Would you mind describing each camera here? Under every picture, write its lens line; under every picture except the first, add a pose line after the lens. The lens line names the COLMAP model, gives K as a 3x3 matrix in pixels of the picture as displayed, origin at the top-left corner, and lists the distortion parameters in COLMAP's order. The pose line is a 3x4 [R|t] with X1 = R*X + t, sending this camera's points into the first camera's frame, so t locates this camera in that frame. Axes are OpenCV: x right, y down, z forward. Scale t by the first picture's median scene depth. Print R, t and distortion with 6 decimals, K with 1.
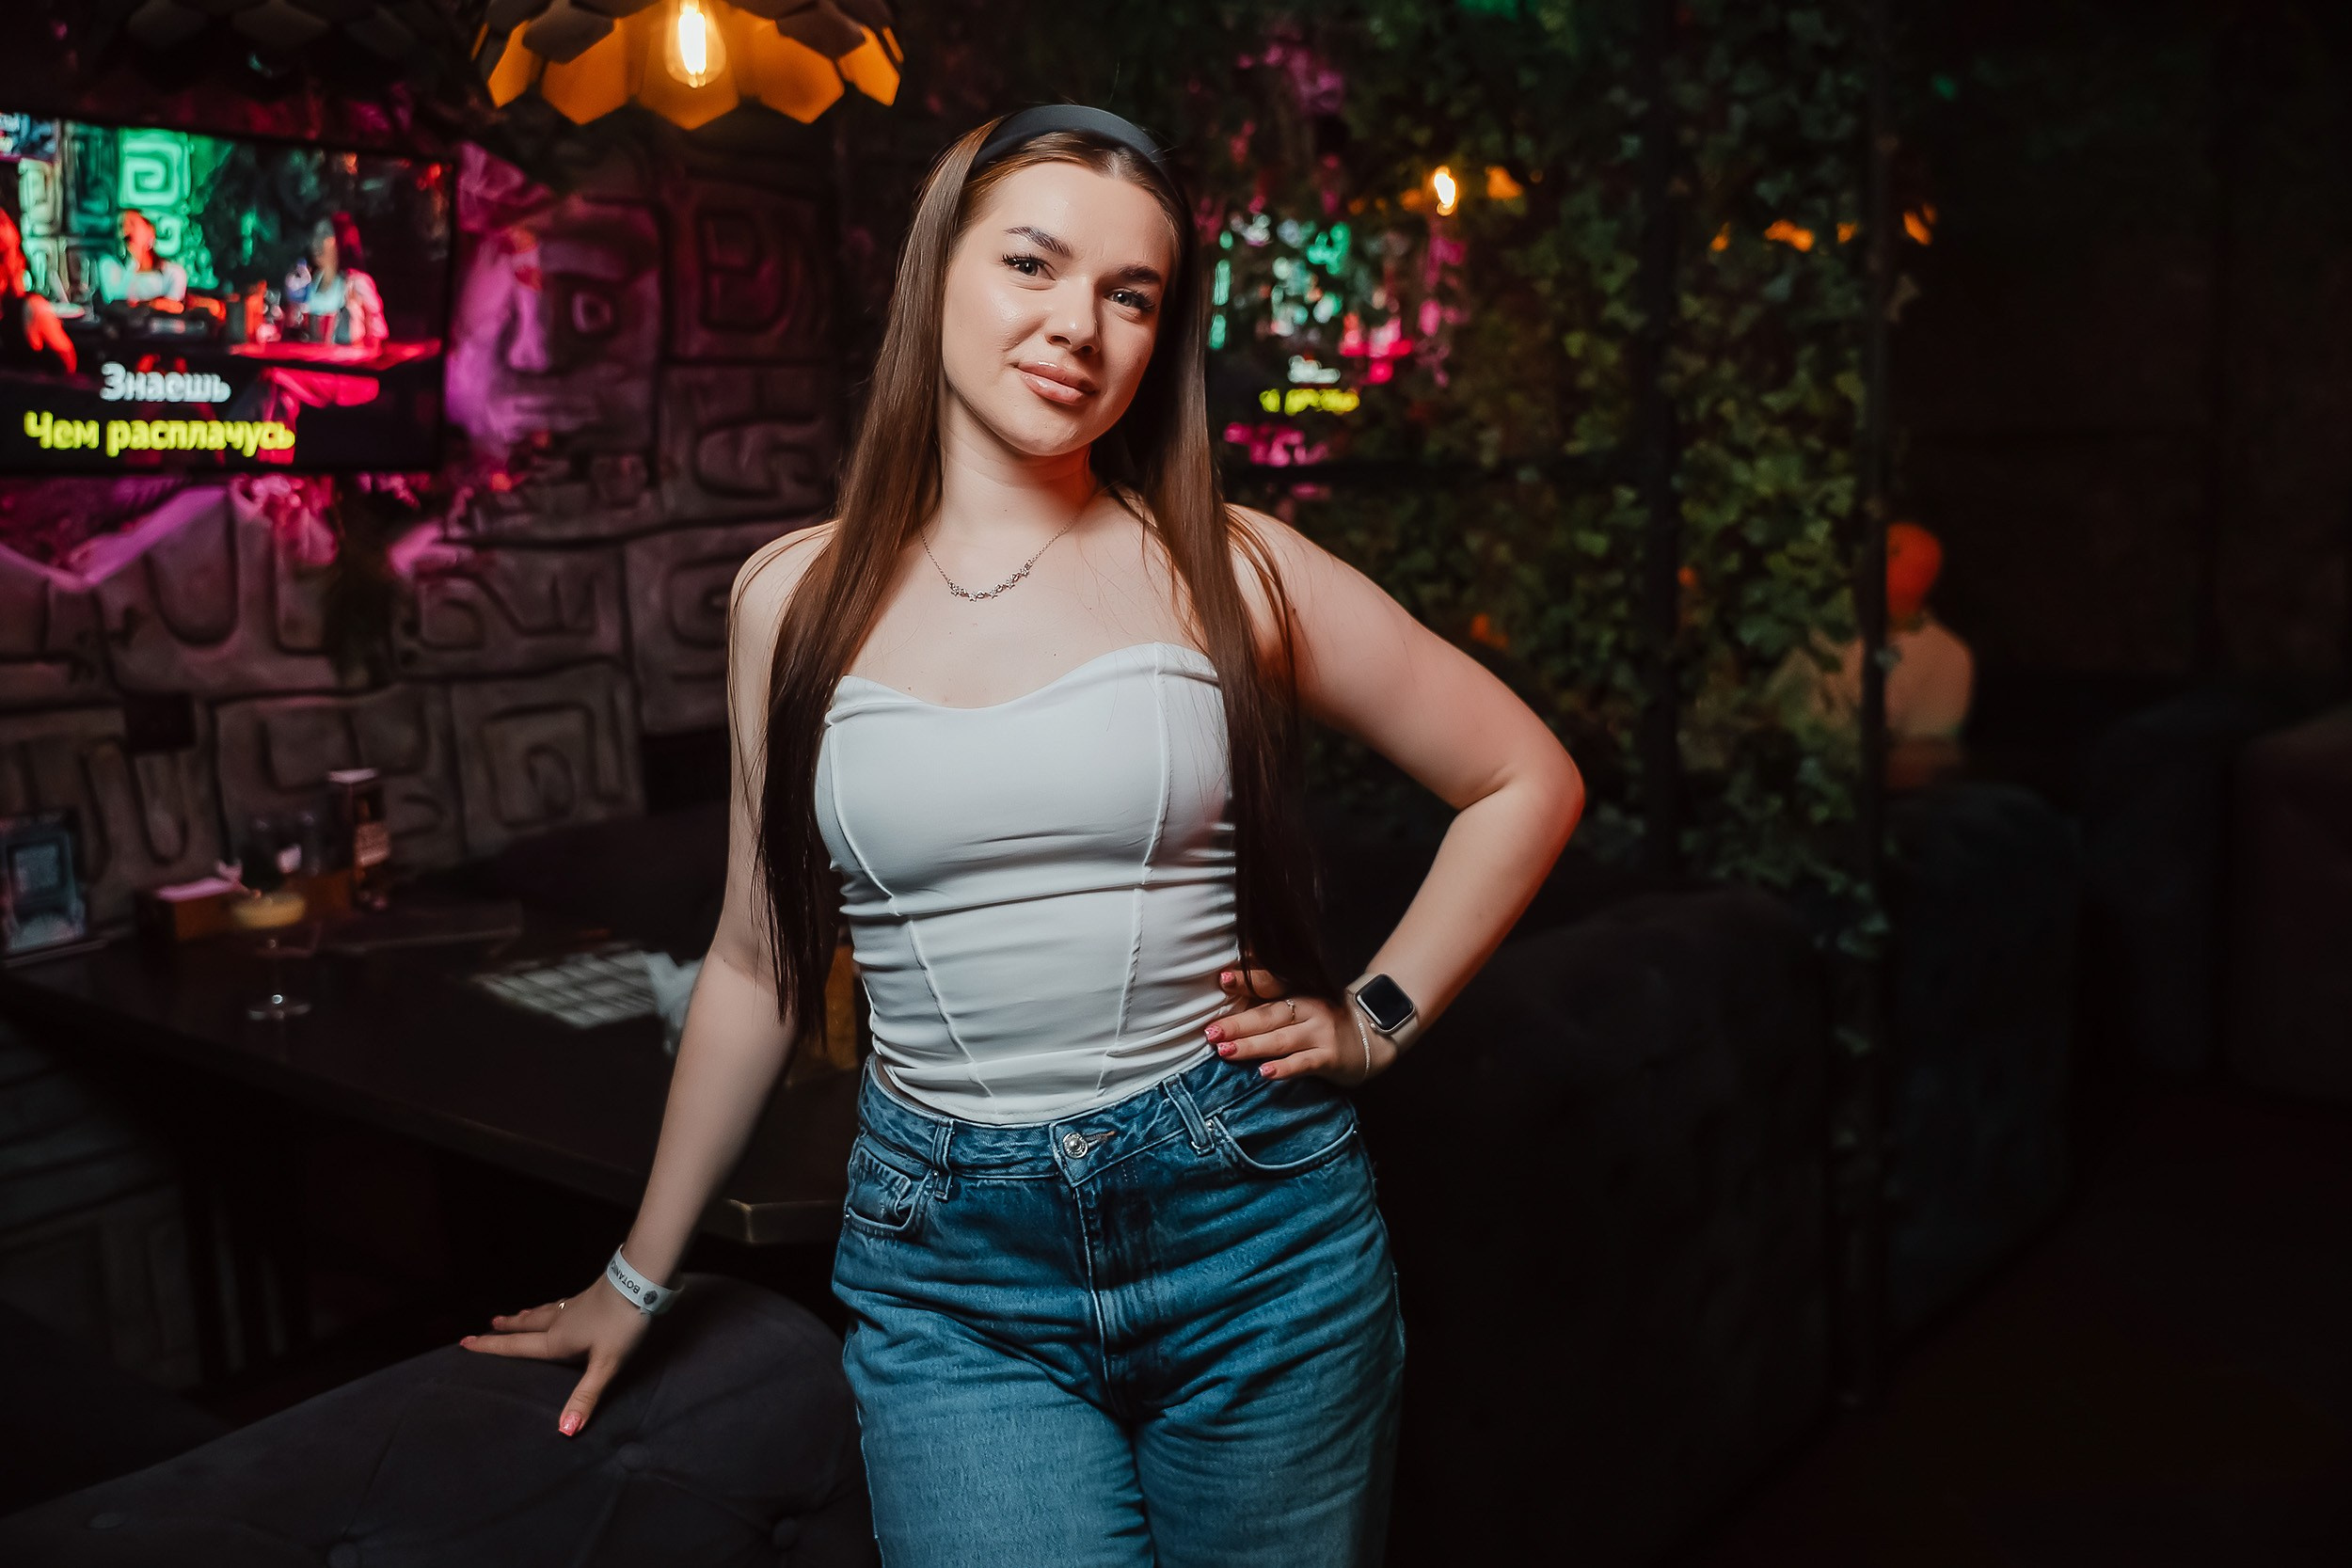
lens RADIAL K [[2117.8, 0, 1176.0], [0, 2117.8, 784.0], [0, 0, 1]] dist [0.008554, 0.019862]
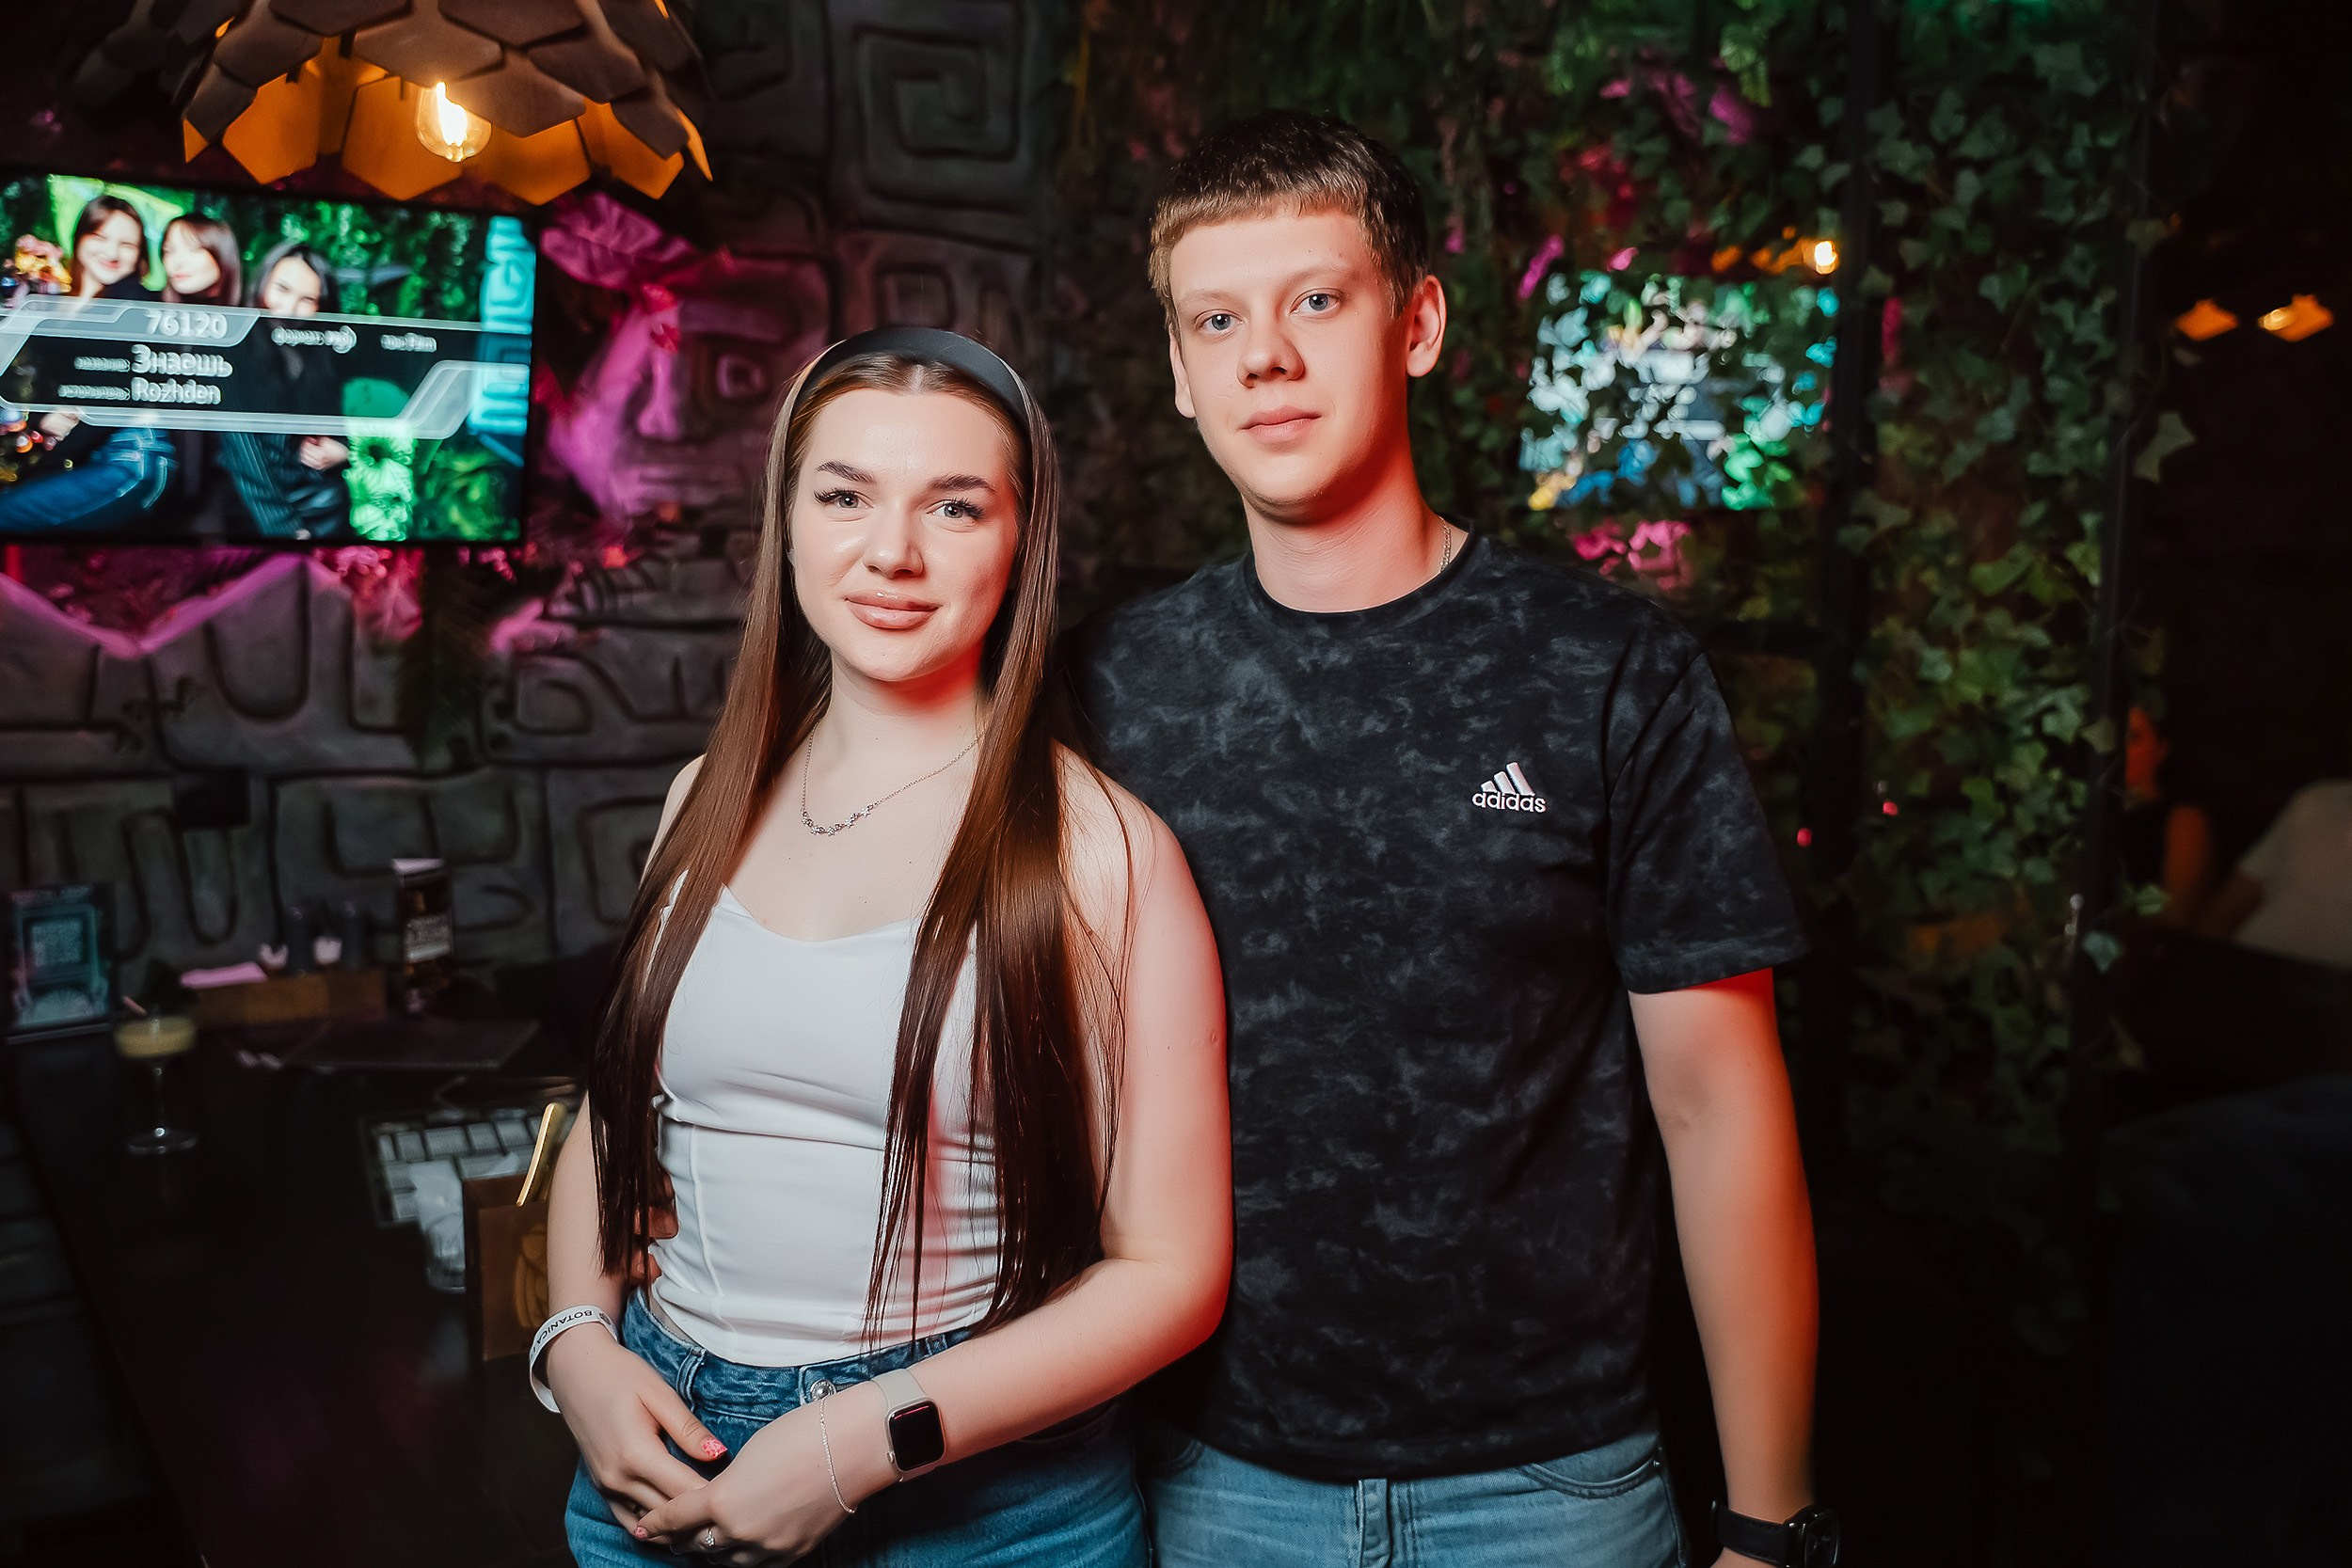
lens RADIAL K [[2130.9, 0, 1176.0], [0, 2130.9, 784.0], [0, 0, 1]] dist [0.006353, 0.015164]
pose [[0.956150, 0.087817, -0.279403, 0.201954], [-0.089751, 0.995947, 0.005890, -0.077869], [0.278788, 0.019445, 0.960156, 0.190919]]
